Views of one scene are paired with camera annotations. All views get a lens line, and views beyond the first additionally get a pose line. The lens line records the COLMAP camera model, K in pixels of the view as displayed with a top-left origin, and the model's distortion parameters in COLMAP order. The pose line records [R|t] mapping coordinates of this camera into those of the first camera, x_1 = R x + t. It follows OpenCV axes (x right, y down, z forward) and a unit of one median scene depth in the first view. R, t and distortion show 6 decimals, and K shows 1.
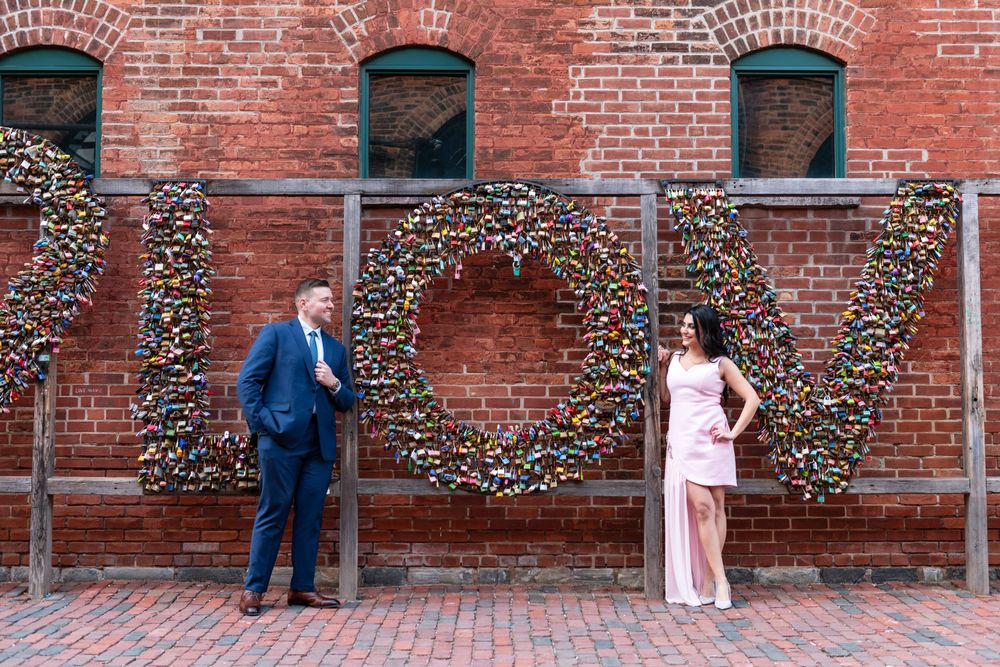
lens RADIAL K [[1371.6, 0, 502.1], [0, 1371.6, 333.5], [0, 0, 1]] dist [-0.014780, 0.000000]
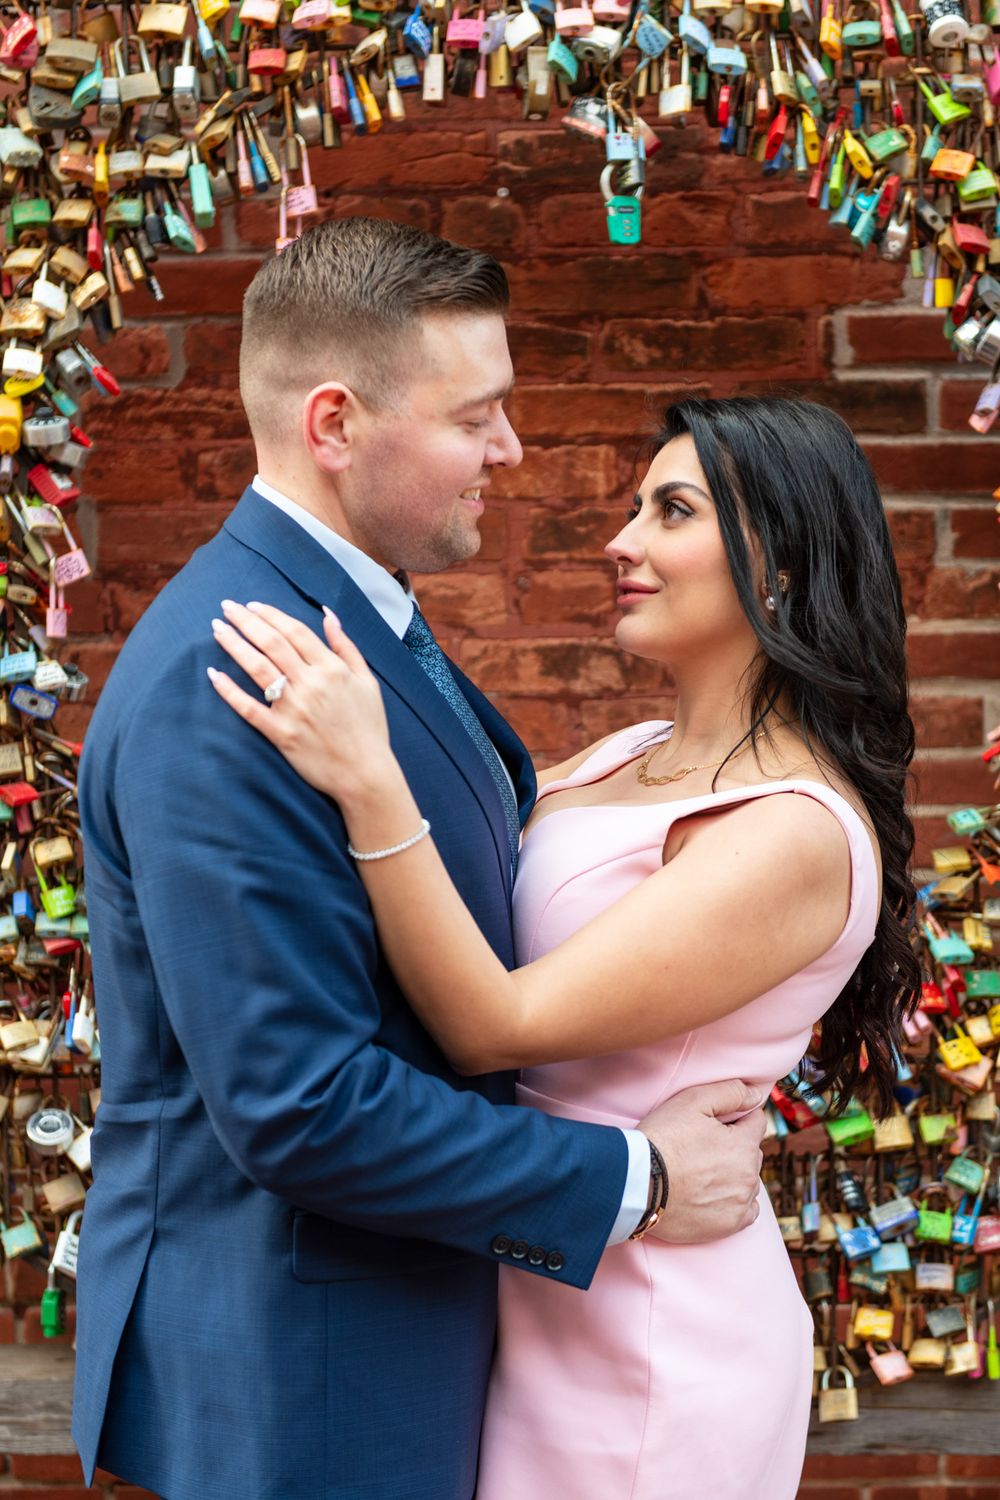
lens RADIAL K [[2921.9, 0, 498.6], [0, 2921.9, 751.7], [0, 0, 1]] dist [0.000231, 0.000000]
pose [[0.999560, -0.011690, -0.027261, 0.003907], [0.015416, 0.989926, 0.140746, -0.030516], [0.025341, -0.141104, 0.989670, 0.615257]]
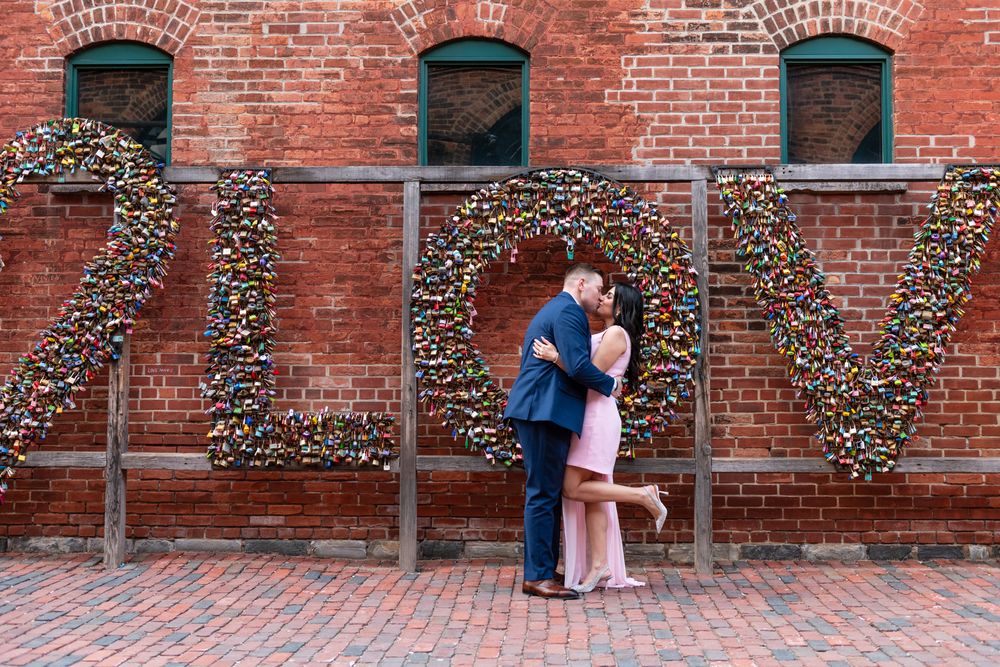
lens RADIAL K [[1304.5, 0, 498.6], [0, 1304.5, 332.6], [0, 0, 1]] dist [-0.008230, 0.000000]
pose [[0.999108, 0.001068, -0.042224, -0.001895], [-0.000739, 0.999969, 0.007810, 0.005207], [0.042231, -0.007772, 0.999078, 0.017302]]
